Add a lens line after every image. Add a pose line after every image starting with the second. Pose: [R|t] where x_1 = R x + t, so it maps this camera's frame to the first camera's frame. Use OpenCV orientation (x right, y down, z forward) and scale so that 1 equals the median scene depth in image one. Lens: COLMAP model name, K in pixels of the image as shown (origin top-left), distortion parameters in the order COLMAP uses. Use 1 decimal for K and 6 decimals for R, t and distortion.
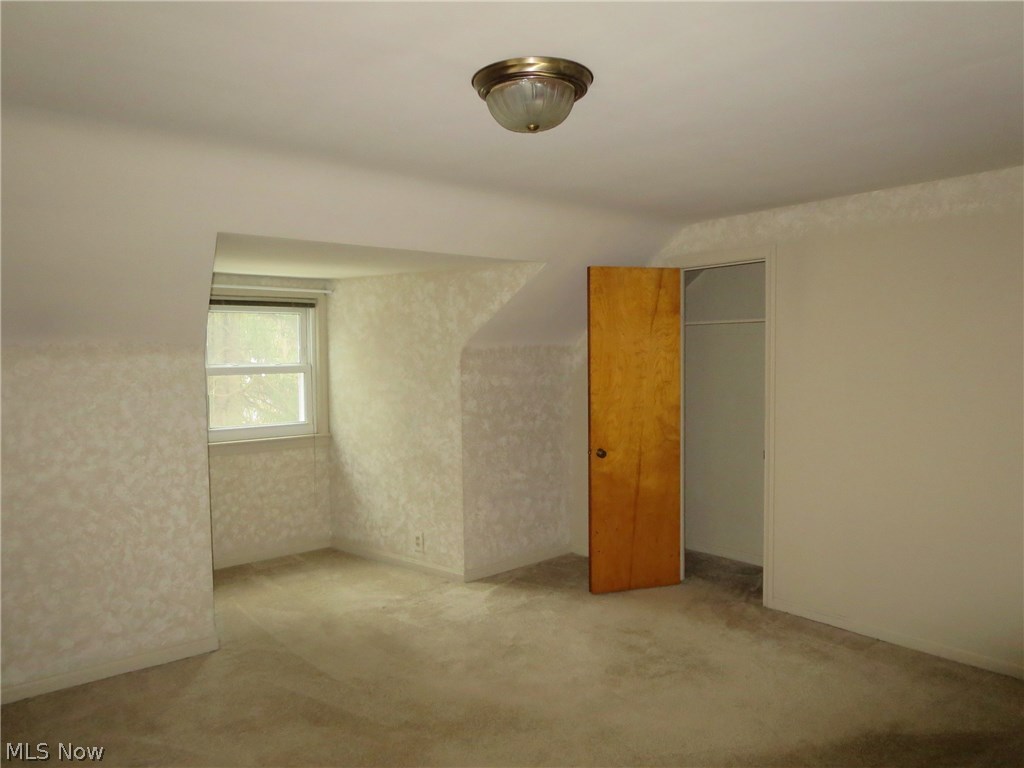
lens RADIAL K [[730.3, 0, 510.5], [0, 730.3, 385.5], [0, 0, 1]] dist [-0.005756, -0.001950]
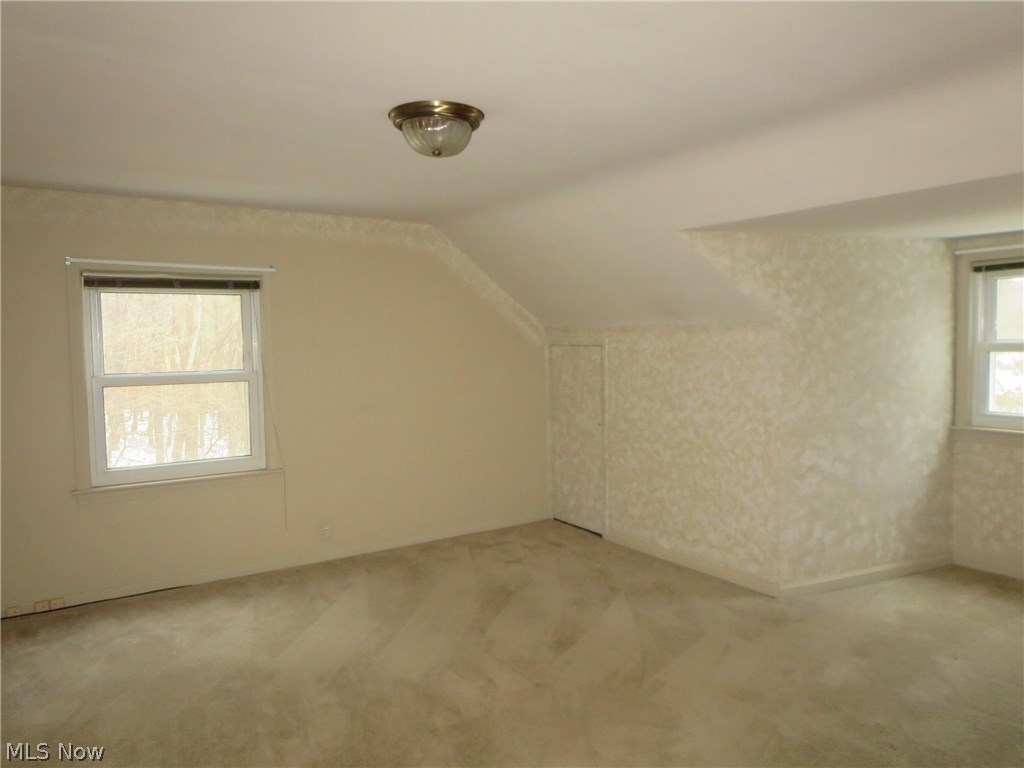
lens RADIAL K [[730.3, 0, 510.9], [0, 730.3, 382.3], [0, 0, 1]] dist [-0.005756, -0.001950]
pose [[-0.099408, 0.067909, -0.992727, 0.760048], [-0.033488, 0.996875, 0.071546, -0.030358], [0.994483, 0.040357, -0.096823, 0.740374]]
